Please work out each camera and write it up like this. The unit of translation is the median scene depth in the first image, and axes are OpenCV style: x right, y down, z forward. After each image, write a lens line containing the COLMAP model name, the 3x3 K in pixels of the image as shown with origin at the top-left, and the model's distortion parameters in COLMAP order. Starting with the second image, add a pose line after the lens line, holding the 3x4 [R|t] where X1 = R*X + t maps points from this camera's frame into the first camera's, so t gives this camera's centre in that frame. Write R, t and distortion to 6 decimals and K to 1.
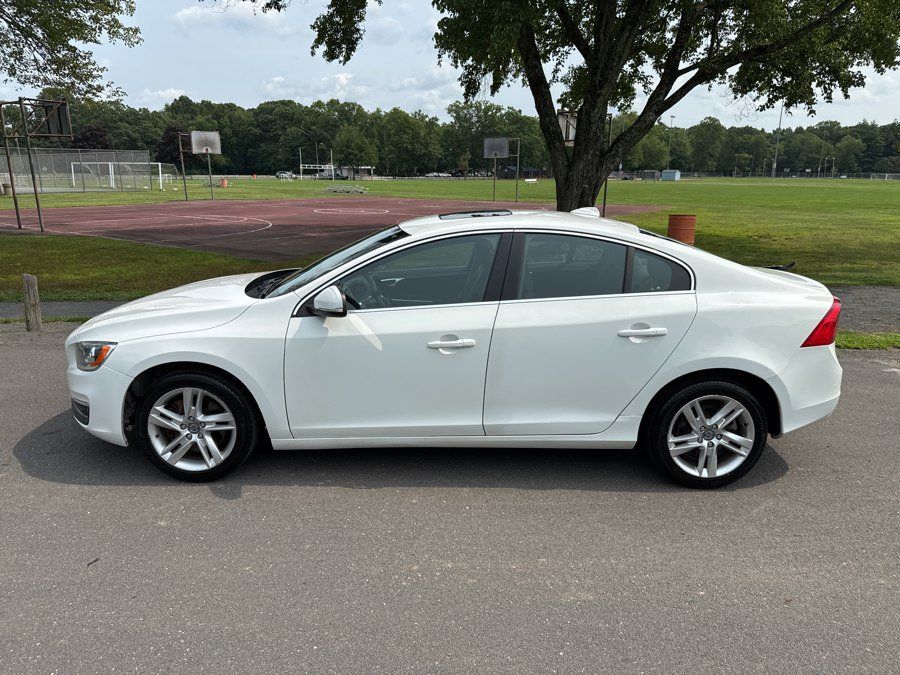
lens RADIAL K [[639.9, 0, 447.4], [0, 639.9, 339.4], [0, 0, 1]] dist [0.028122, -0.043774]
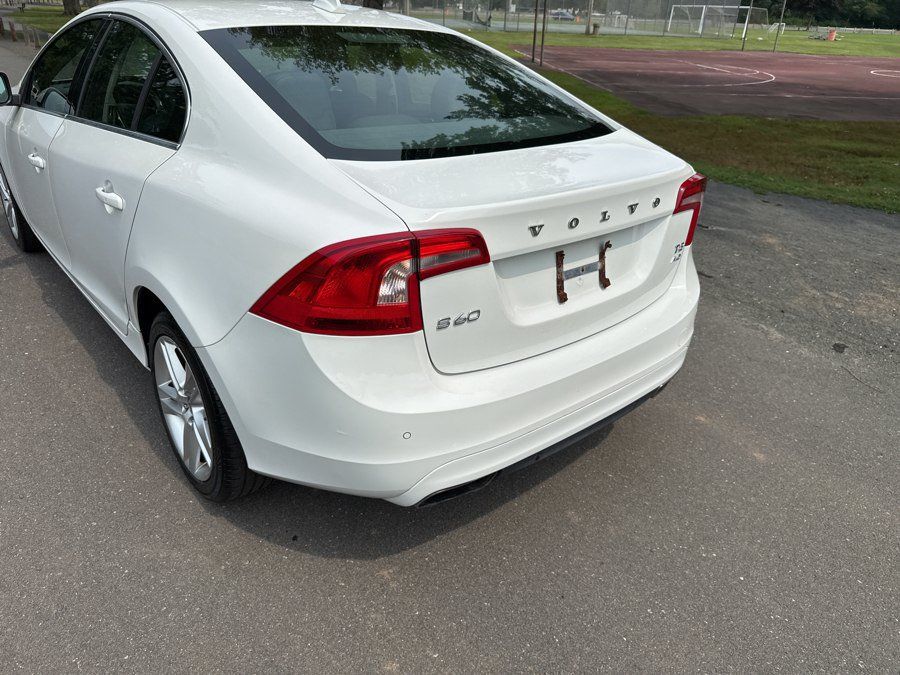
lens RADIAL K [[644.1, 0, 454.0], [0, 644.1, 341.0], [0, 0, 1]] dist [-0.000156, -0.013454]
pose [[0.643492, 0.365533, -0.672535, 0.819489], [-0.220790, 0.929904, 0.294162, -0.114614], [0.732919, -0.040802, 0.679092, 0.683575]]
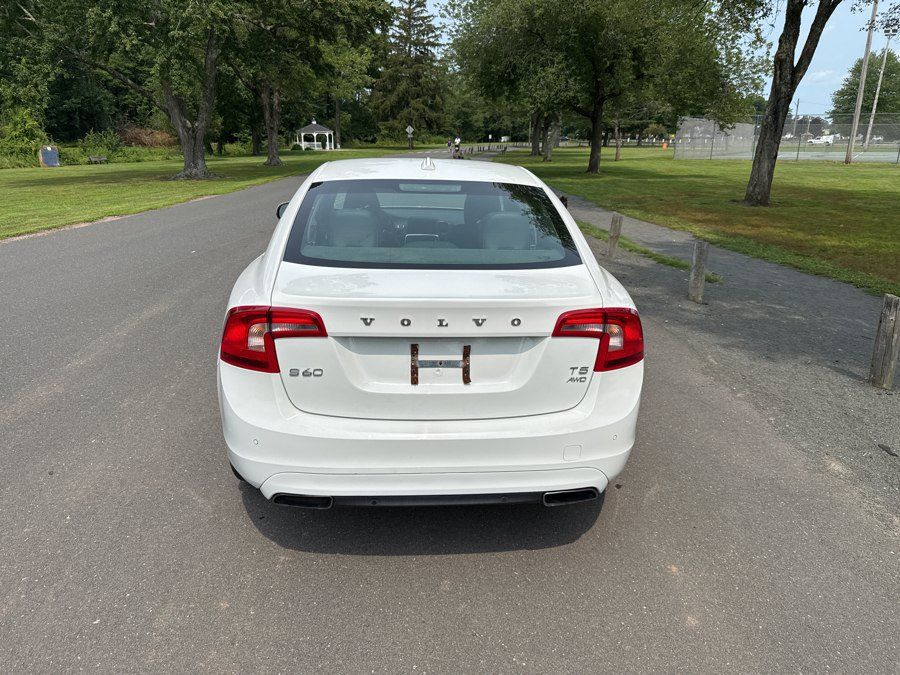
lens RADIAL K [[639.2, 0, 451.3], [0, 639.2, 340.4], [0, 0, 1]] dist [0.033021, -0.049846]
pose [[0.057497, 0.293024, -0.954375, 1.087532], [-0.250369, 0.929639, 0.270346, -0.221721], [0.966442, 0.223402, 0.126816, 0.993658]]
